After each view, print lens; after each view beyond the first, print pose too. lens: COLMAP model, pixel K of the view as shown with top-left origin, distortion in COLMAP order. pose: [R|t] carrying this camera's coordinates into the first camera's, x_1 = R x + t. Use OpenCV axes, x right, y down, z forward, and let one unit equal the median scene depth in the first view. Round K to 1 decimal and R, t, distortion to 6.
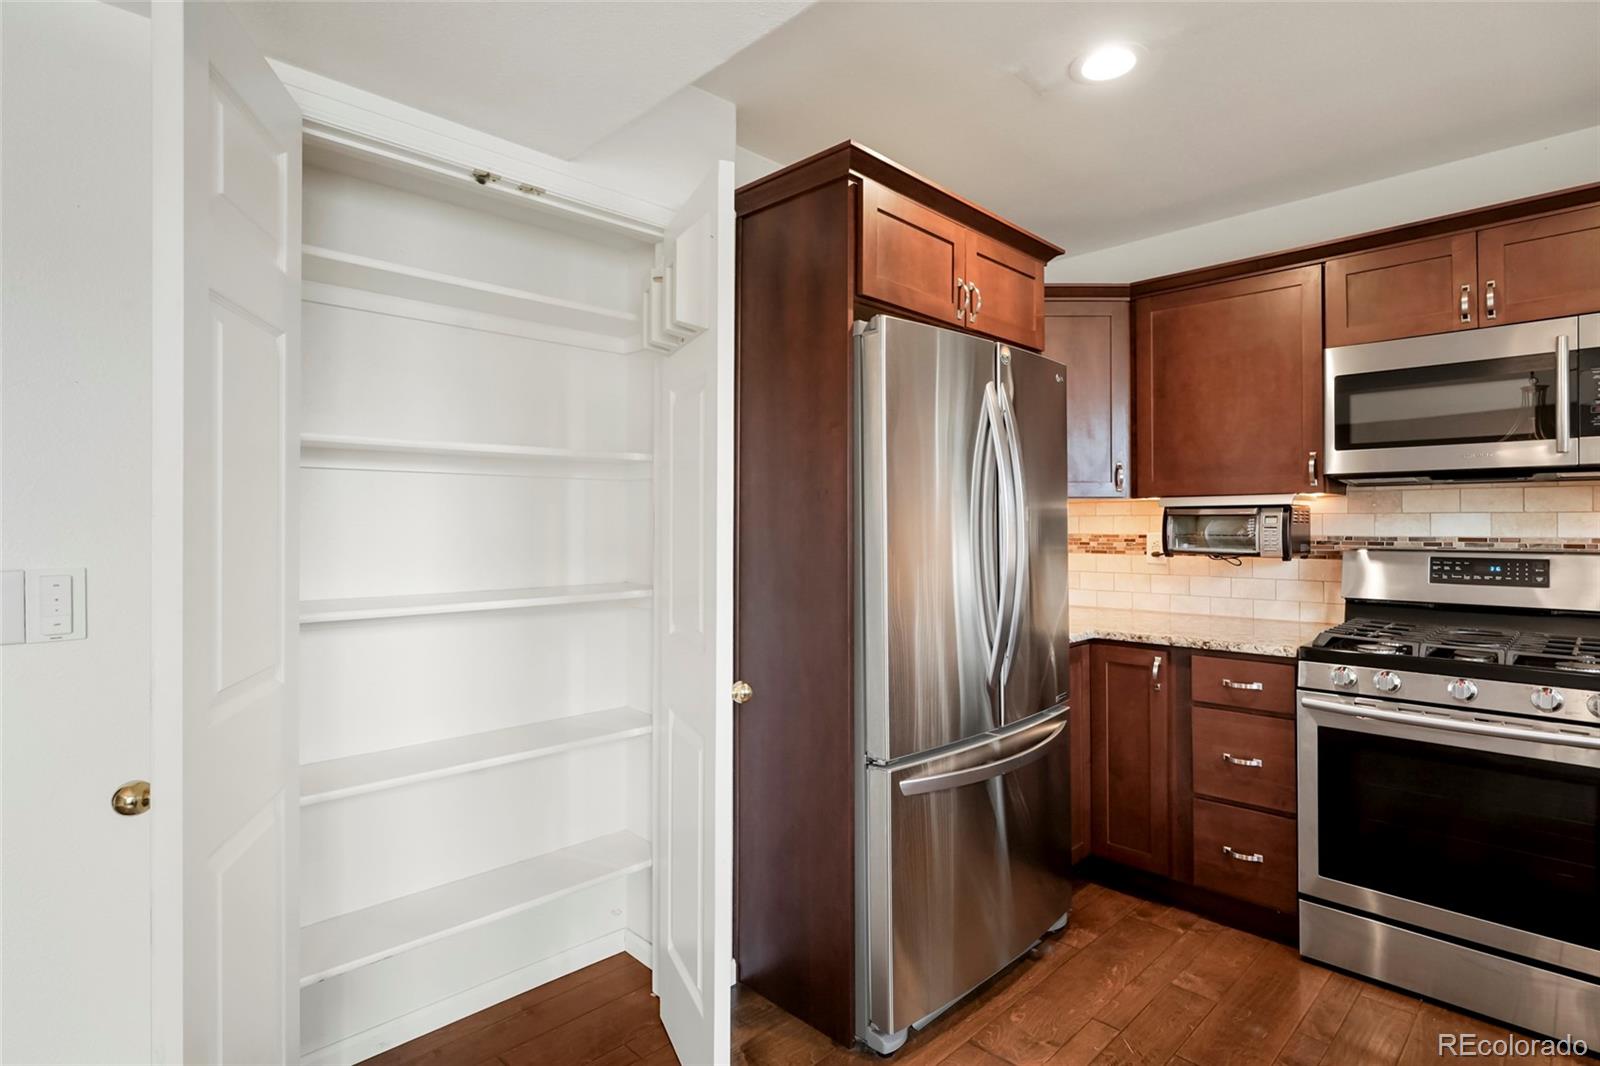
lens RADIAL K [[821.7, 0, 797.9], [0, 821.7, 520.5], [0, 0, 1]] dist [-0.007959, 0.008523]
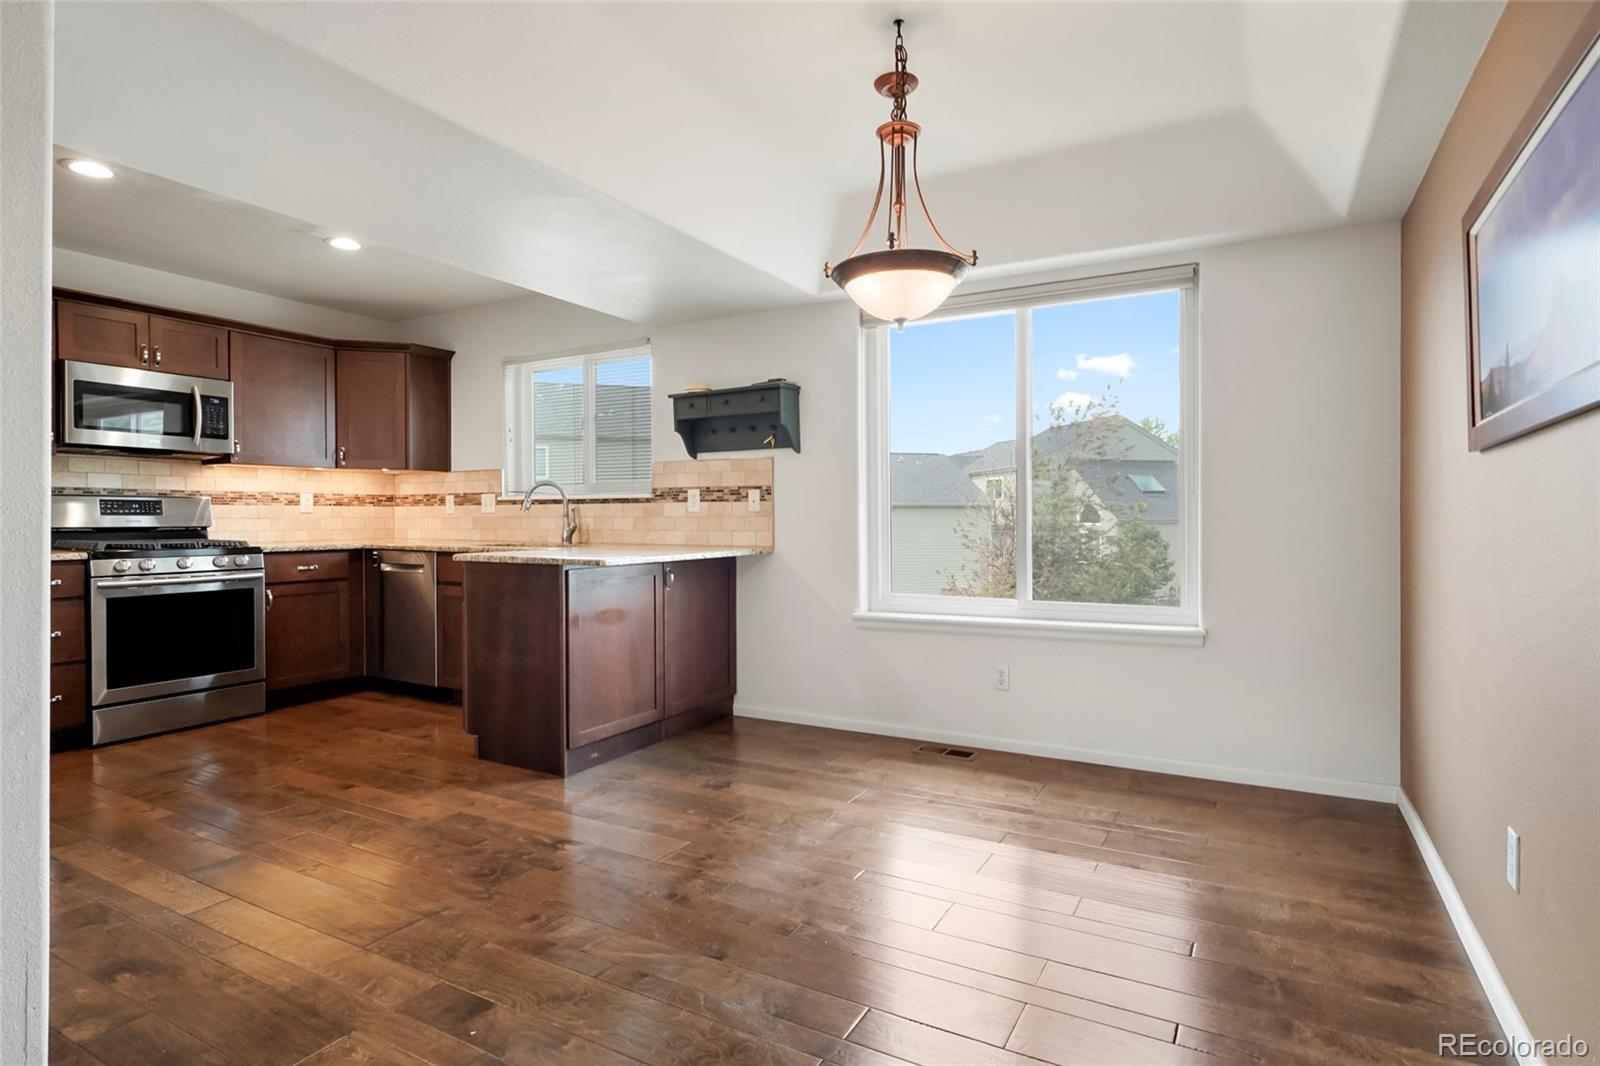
lens RADIAL K [[821.7, 0, 791.2], [0, 821.7, 531.9], [0, 0, 1]] dist [-0.007959, 0.008523]
pose [[-0.254291, -0.015183, 0.967009, -1.186895], [-0.004389, 0.999885, 0.014545, 0.081942], [-0.967118, -0.000546, -0.254328, 0.092054]]
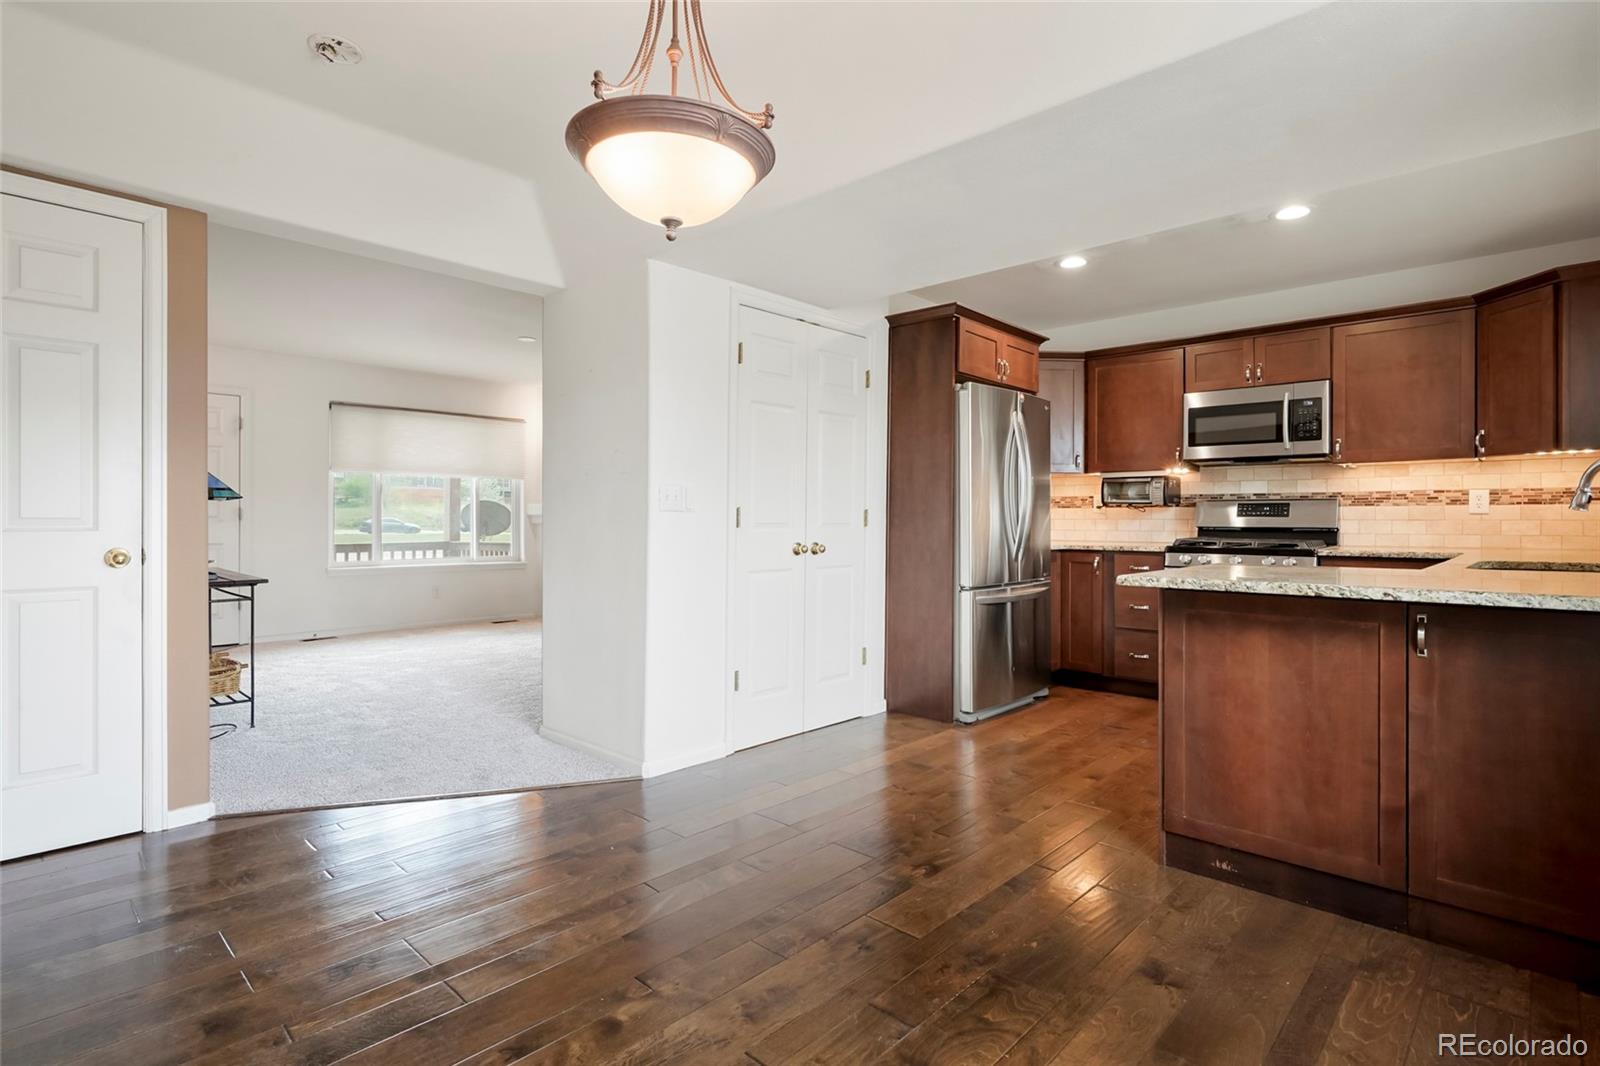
lens RADIAL K [[784.1, 0, 818.6], [0, 784.1, 521.4], [0, 0, 1]] dist [-0.008858, 0.006089]
pose [[0.998868, 0.004374, 0.047358, -0.297214], [-0.004809, 0.999947, 0.009084, 0.076870], [-0.047316, -0.009301, 0.998837, -0.797716]]
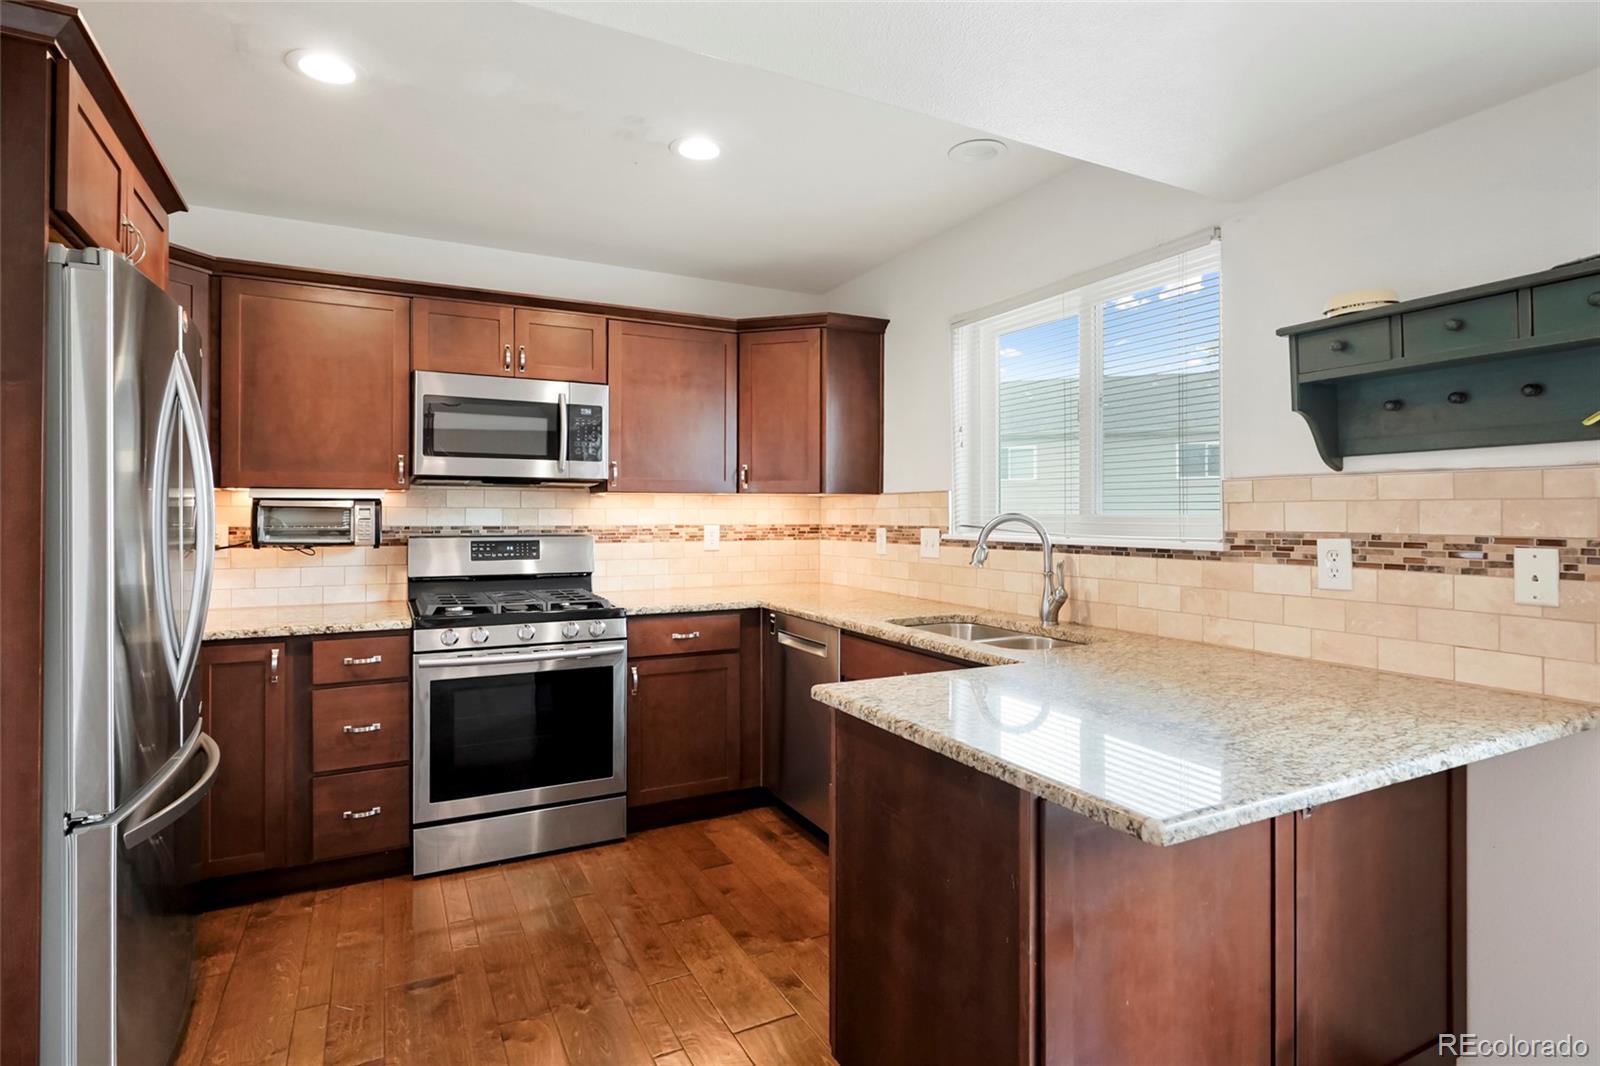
lens RADIAL K [[821.7, 0, 807.6], [0, 821.7, 514.3], [0, 0, 1]] dist [-0.007959, 0.008523]
pose [[0.298562, 0.004274, 0.954381, -0.338552], [-0.006901, 0.999973, -0.002319, 0.000657], [-0.954365, -0.005894, 0.298583, 0.092638]]
